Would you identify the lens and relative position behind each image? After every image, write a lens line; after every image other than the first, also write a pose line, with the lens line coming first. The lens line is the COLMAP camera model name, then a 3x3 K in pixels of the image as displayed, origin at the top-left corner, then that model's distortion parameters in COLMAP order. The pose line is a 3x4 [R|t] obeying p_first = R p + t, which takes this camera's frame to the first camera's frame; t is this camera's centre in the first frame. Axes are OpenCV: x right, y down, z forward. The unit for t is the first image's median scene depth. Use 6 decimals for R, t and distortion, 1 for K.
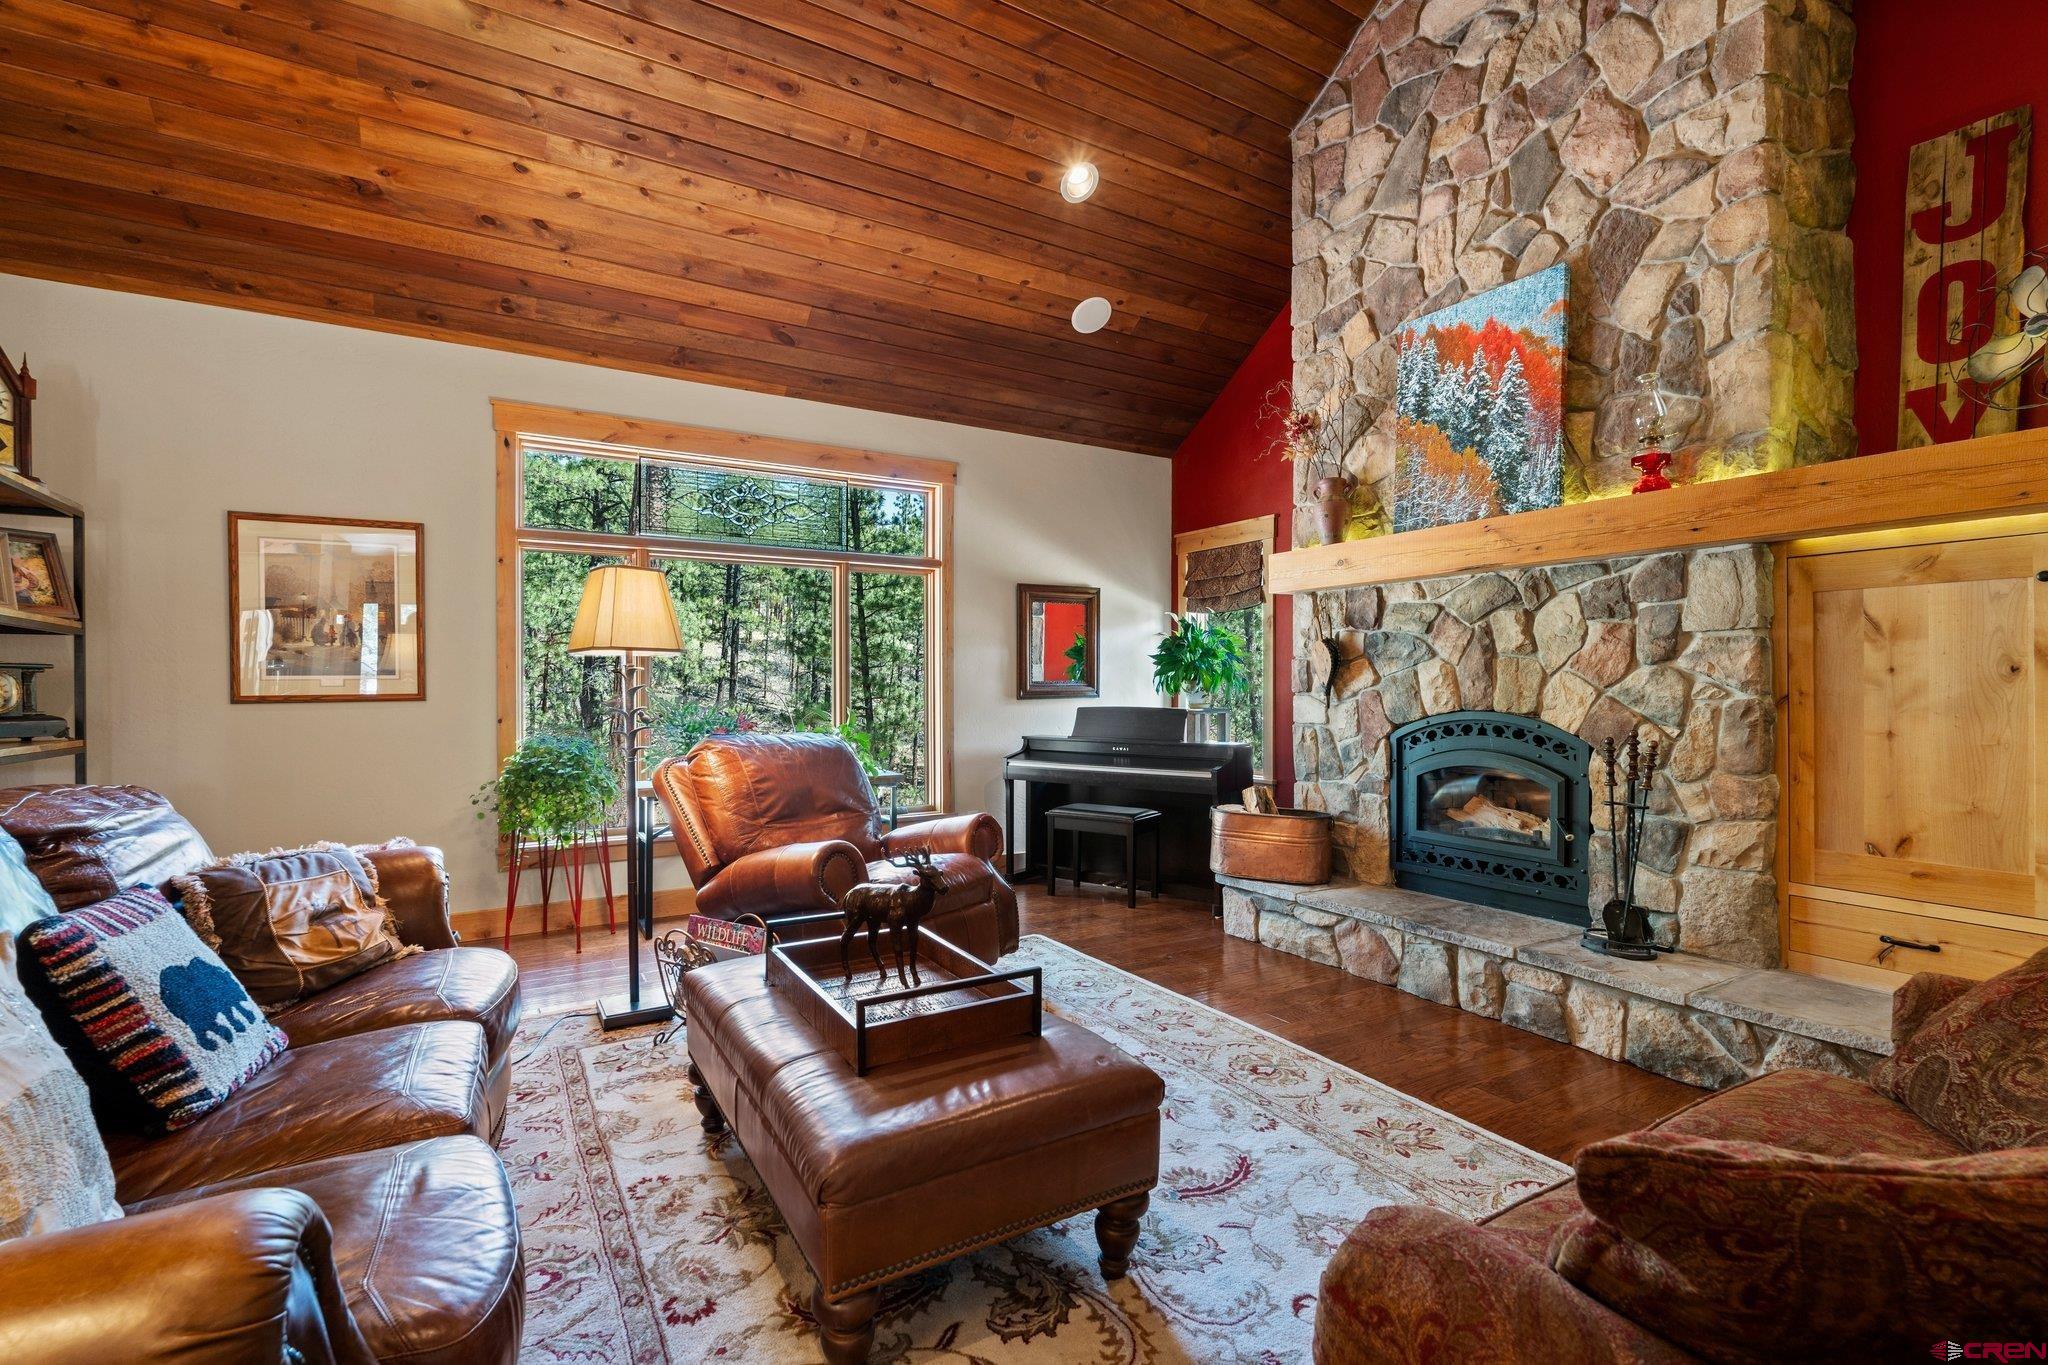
lens RADIAL K [[906.7, 0, 1028.0], [0, 906.7, 689.1], [0, 0, 1]] dist [-0.003419, 0.000088]
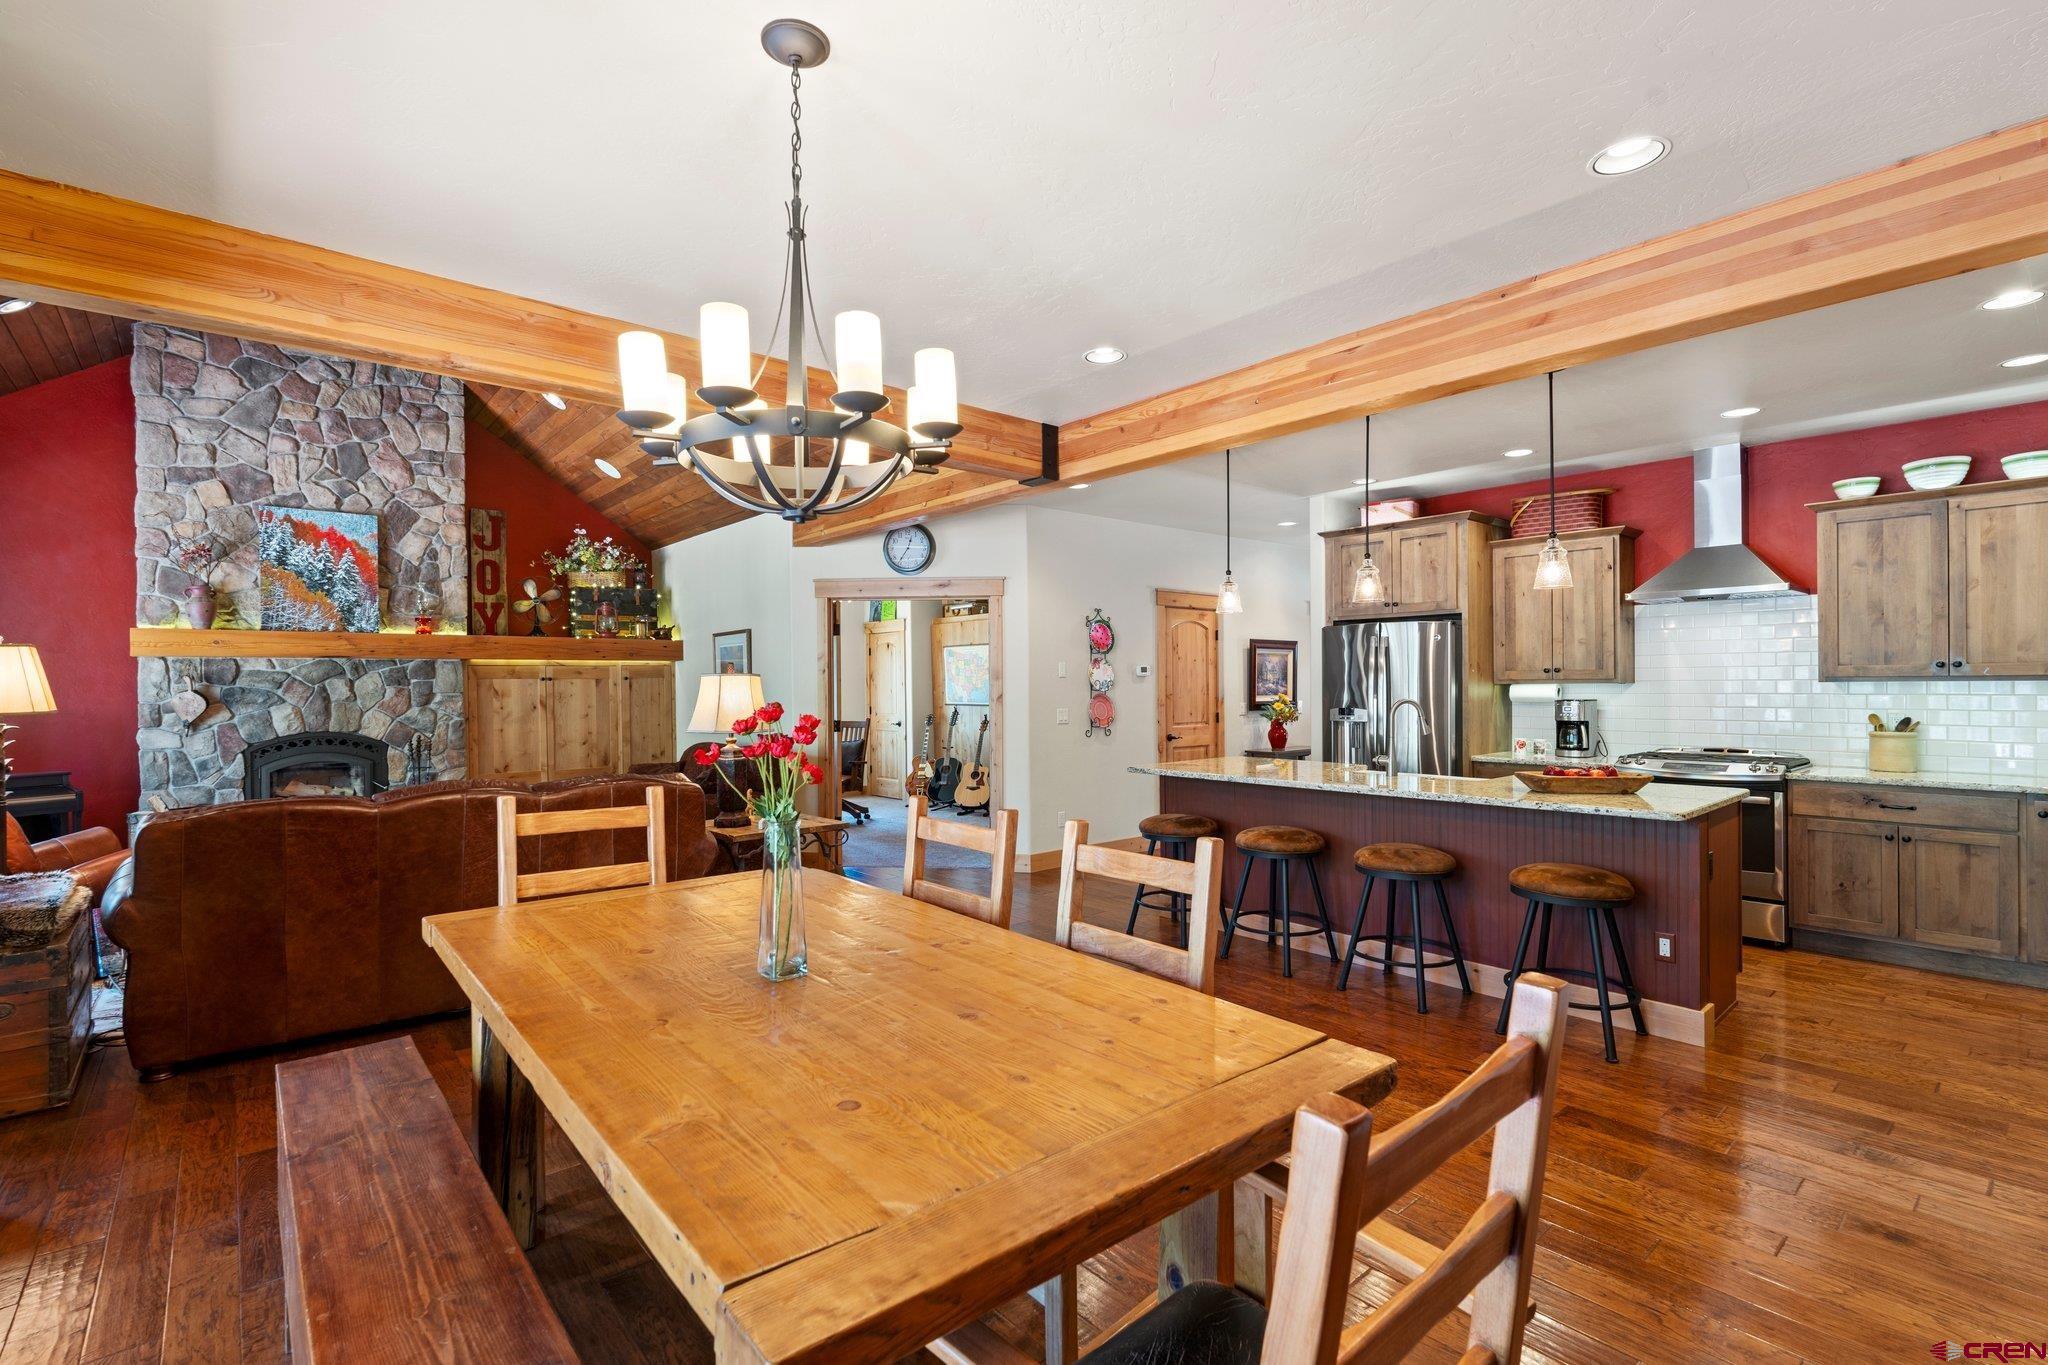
lens RADIAL K [[906.7, 0, 999.2], [0, 906.7, 682.3], [0, 0, 1]] dist [-0.003419, 0.000088]
pose [[-0.141914, 0.002711, 0.989875, -1.411313], [0.015590, 0.999878, -0.000503, -0.050567], [-0.989756, 0.015361, -0.141939, -0.108235]]
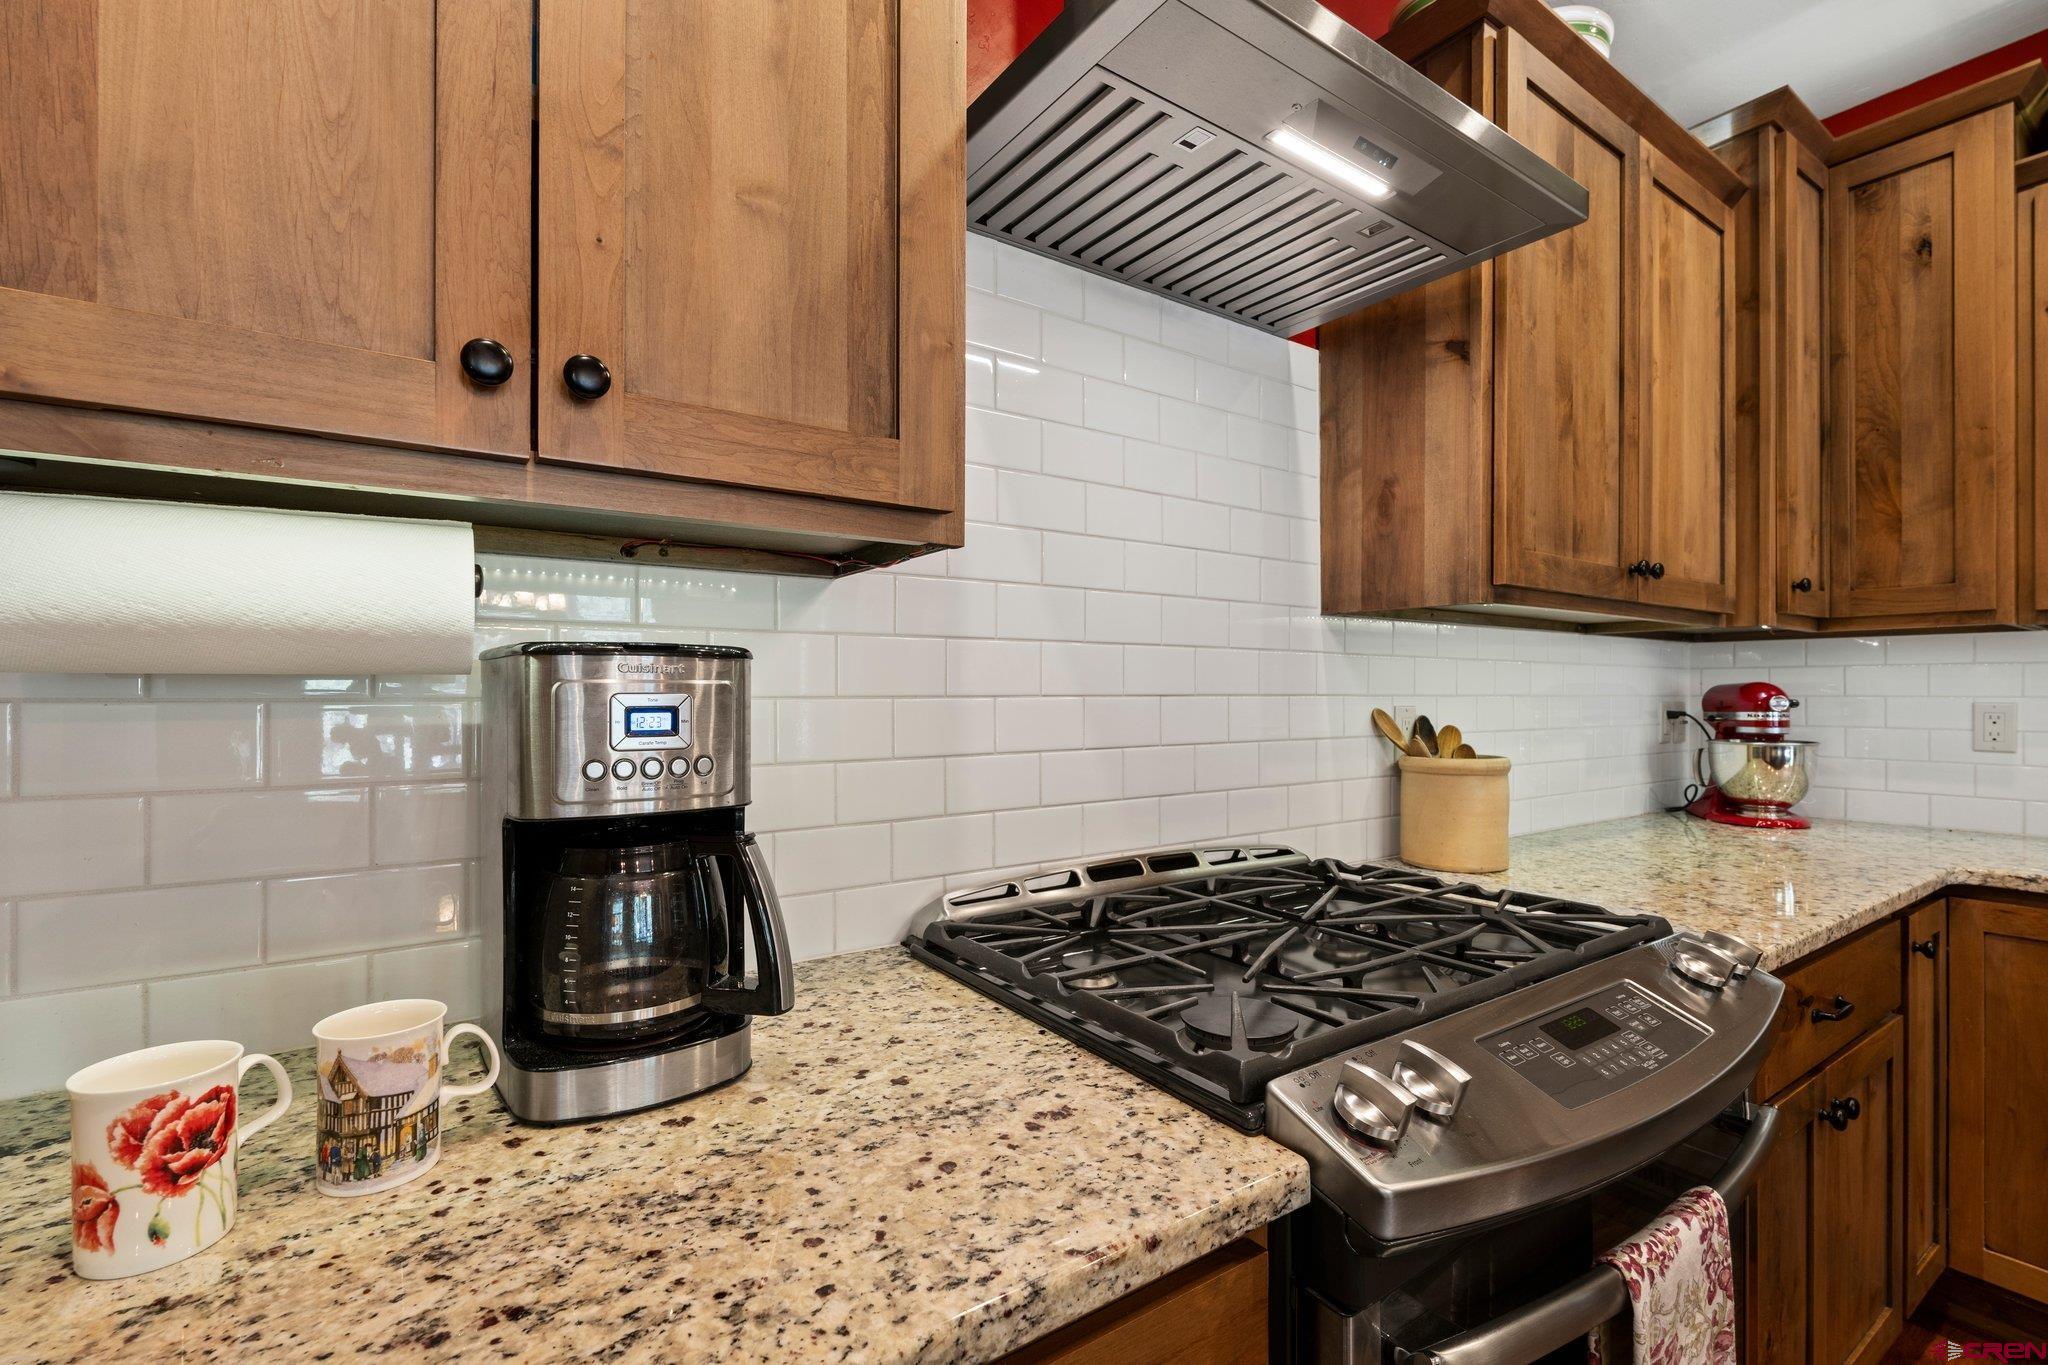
lens RADIAL K [[906.7, 0, 1012.4], [0, 906.7, 686.1], [0, 0, 1]] dist [-0.003419, 0.000088]
pose [[-0.997878, 0.000362, -0.065115, -0.266223], [0.000180, 0.999996, 0.002804, -0.005497], [0.065116, 0.002786, -0.997874, -0.963121]]
